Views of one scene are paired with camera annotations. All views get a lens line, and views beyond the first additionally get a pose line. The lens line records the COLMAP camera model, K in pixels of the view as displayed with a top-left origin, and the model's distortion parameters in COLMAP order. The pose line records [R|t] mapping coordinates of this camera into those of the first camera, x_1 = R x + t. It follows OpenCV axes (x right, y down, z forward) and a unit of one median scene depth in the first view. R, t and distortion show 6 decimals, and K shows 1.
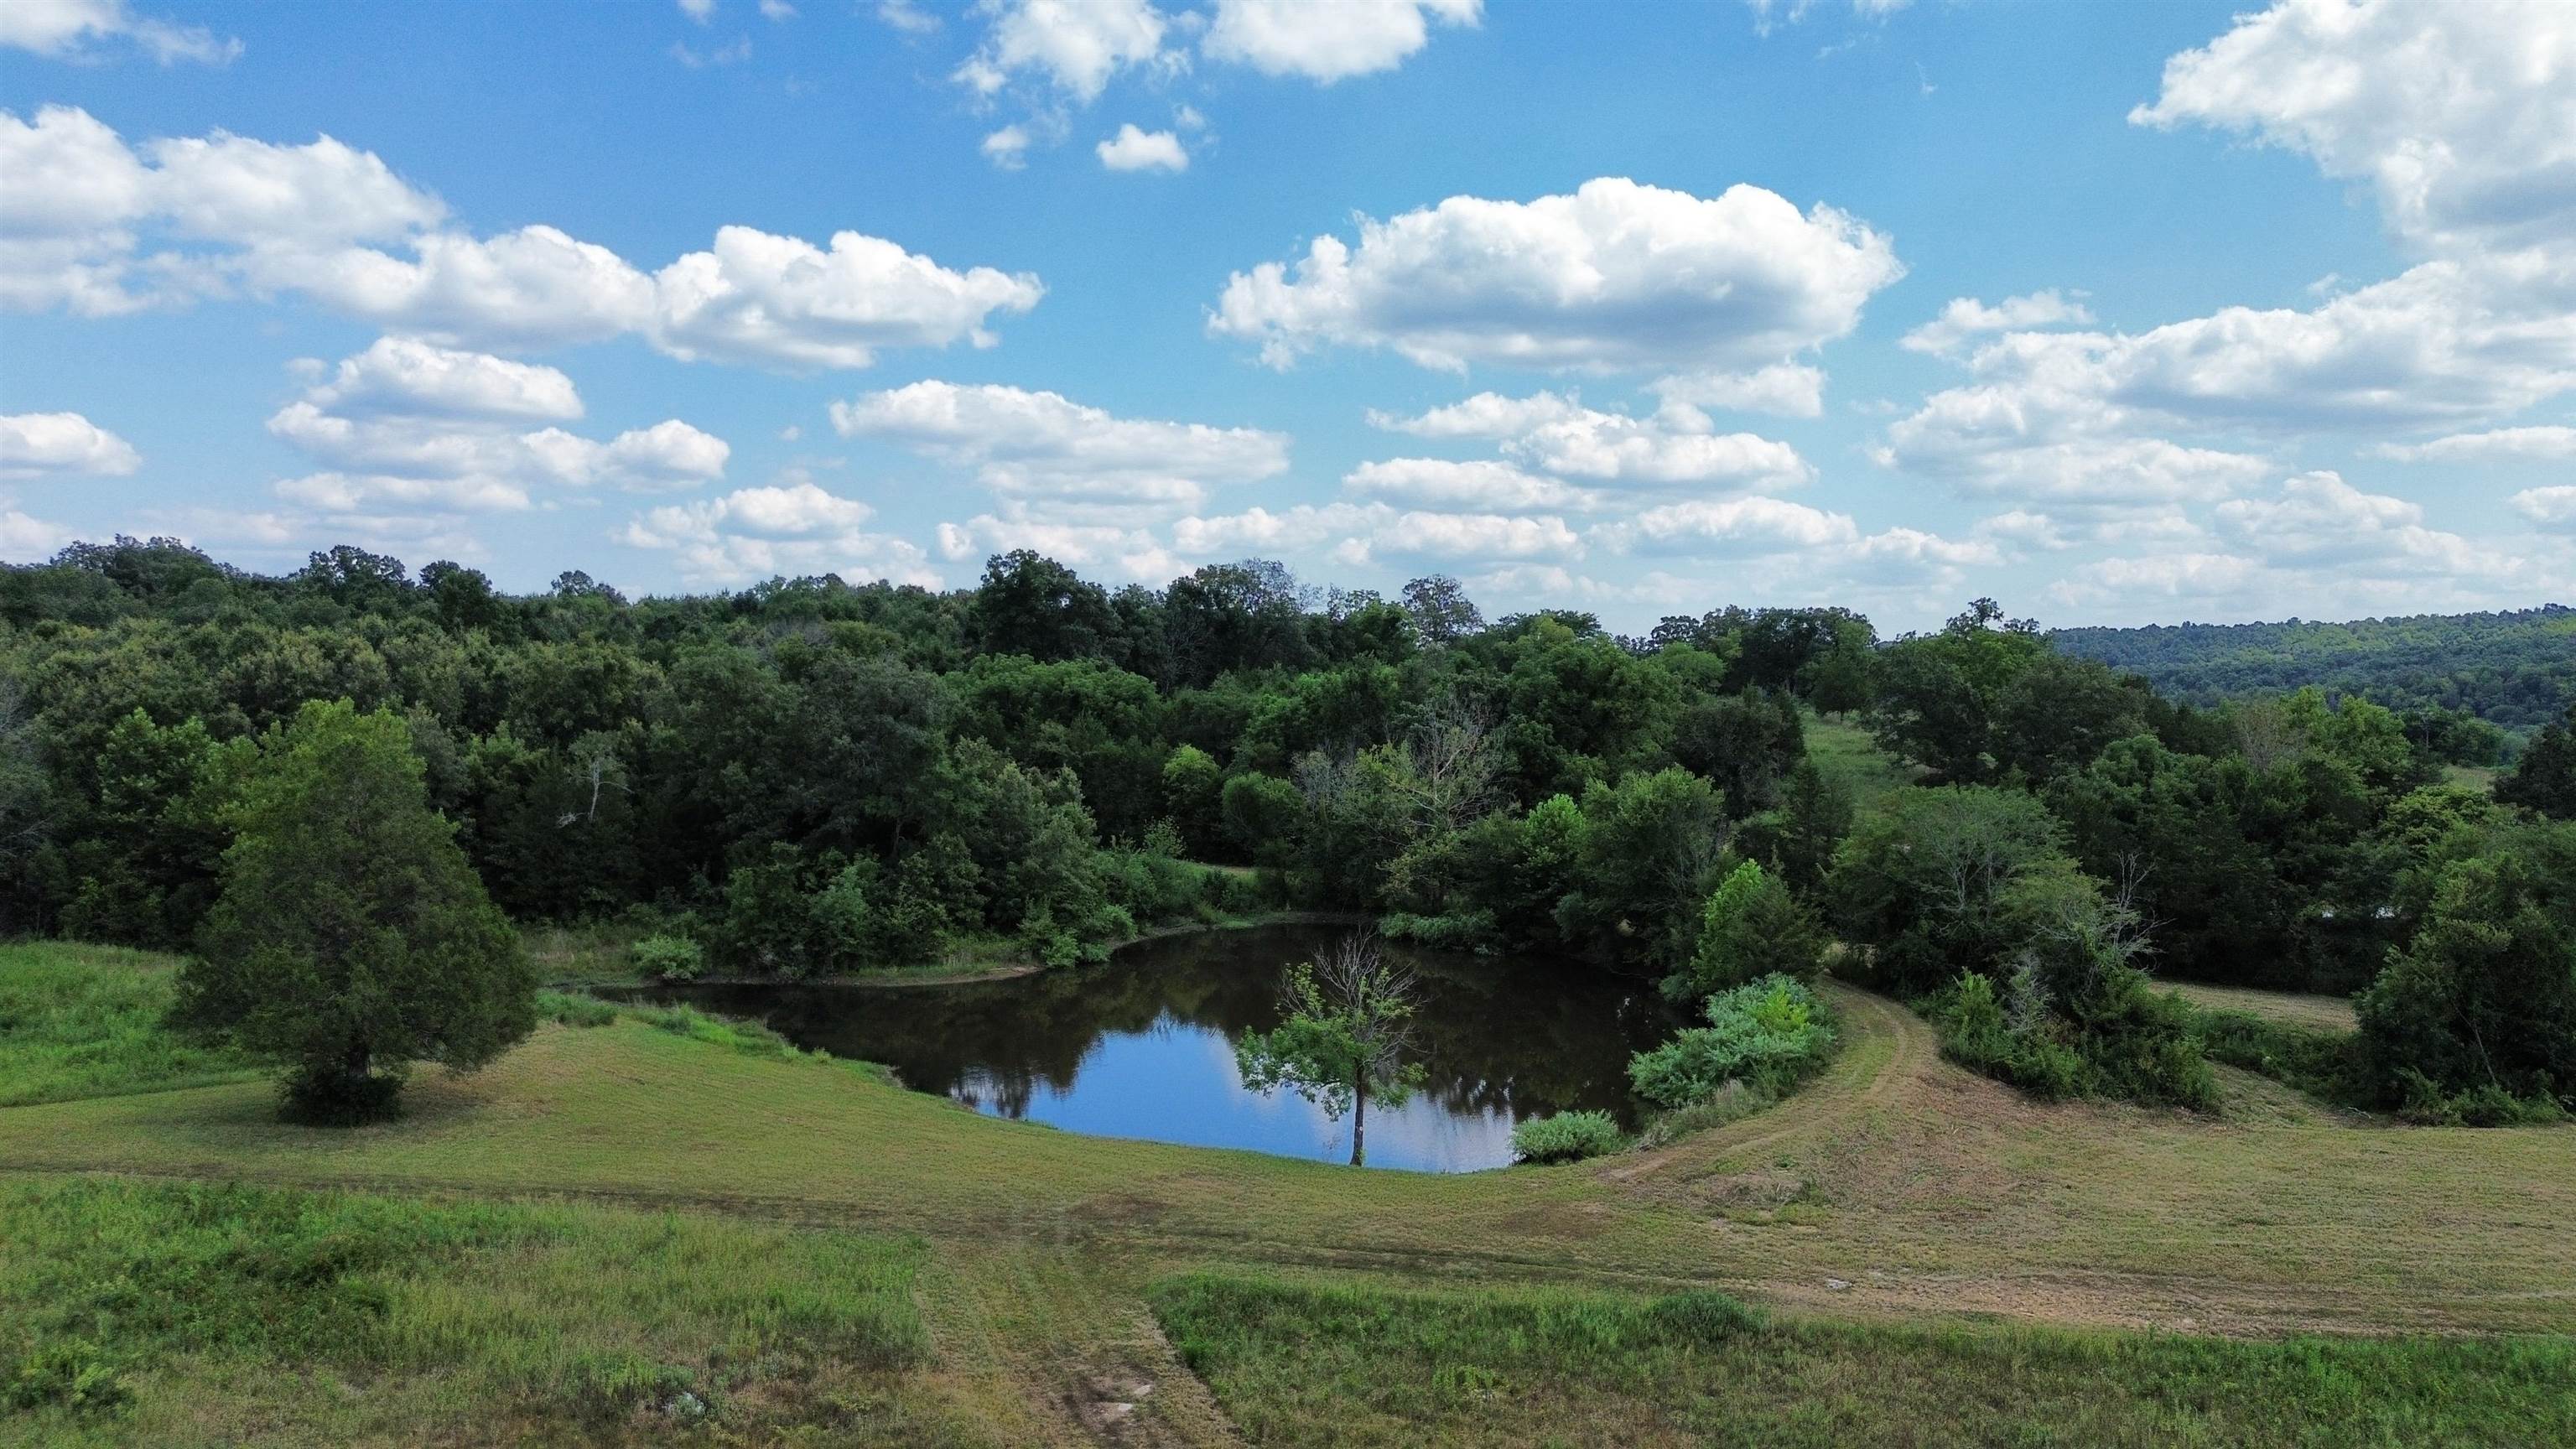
lens RADIAL K [[1807.7, 0, 1306.1], [0, 1807.7, 696.2], [0, 0, 1]] dist [0.086596, -0.102425]
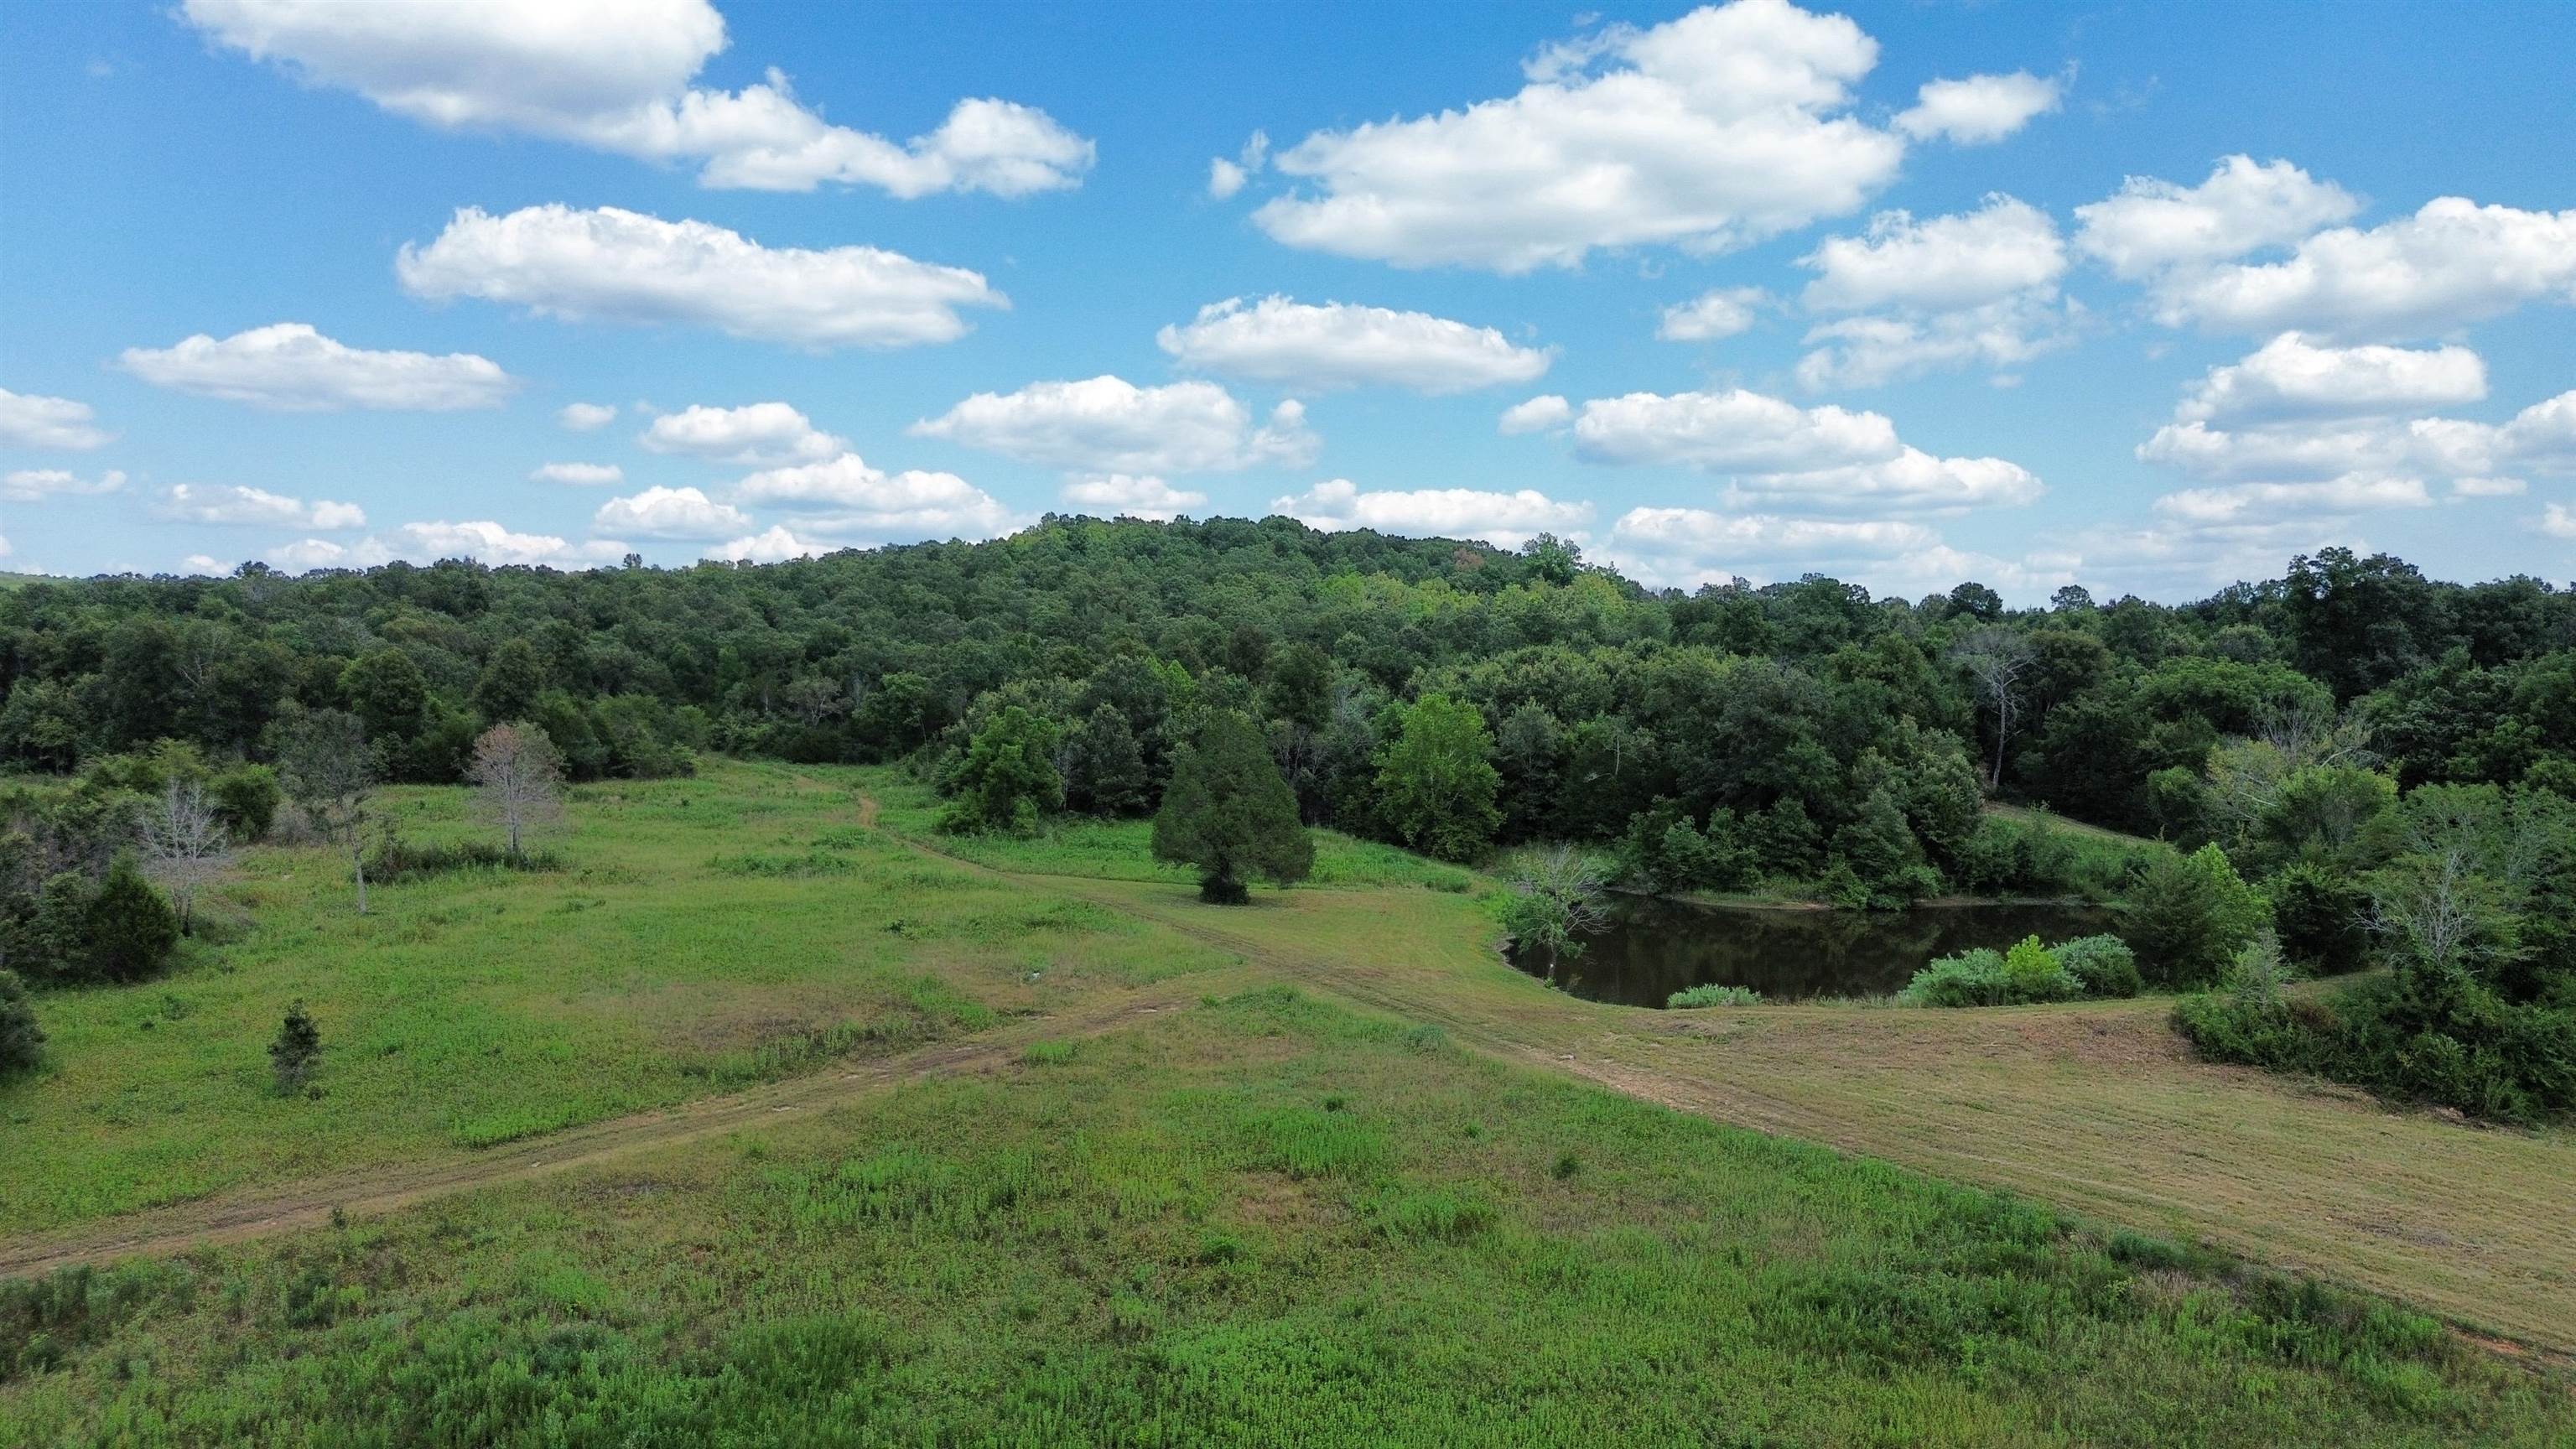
lens RADIAL K [[1807.7, 0, 1306.1], [0, 1807.7, 696.2], [0, 0, 1]] dist [0.086596, -0.102425]
pose [[0.571217, 0.000698, -0.820799, 0.668879], [-0.003988, 0.999990, -0.001925, 0.006057], [0.820790, 0.004373, 0.571214, -0.028823]]
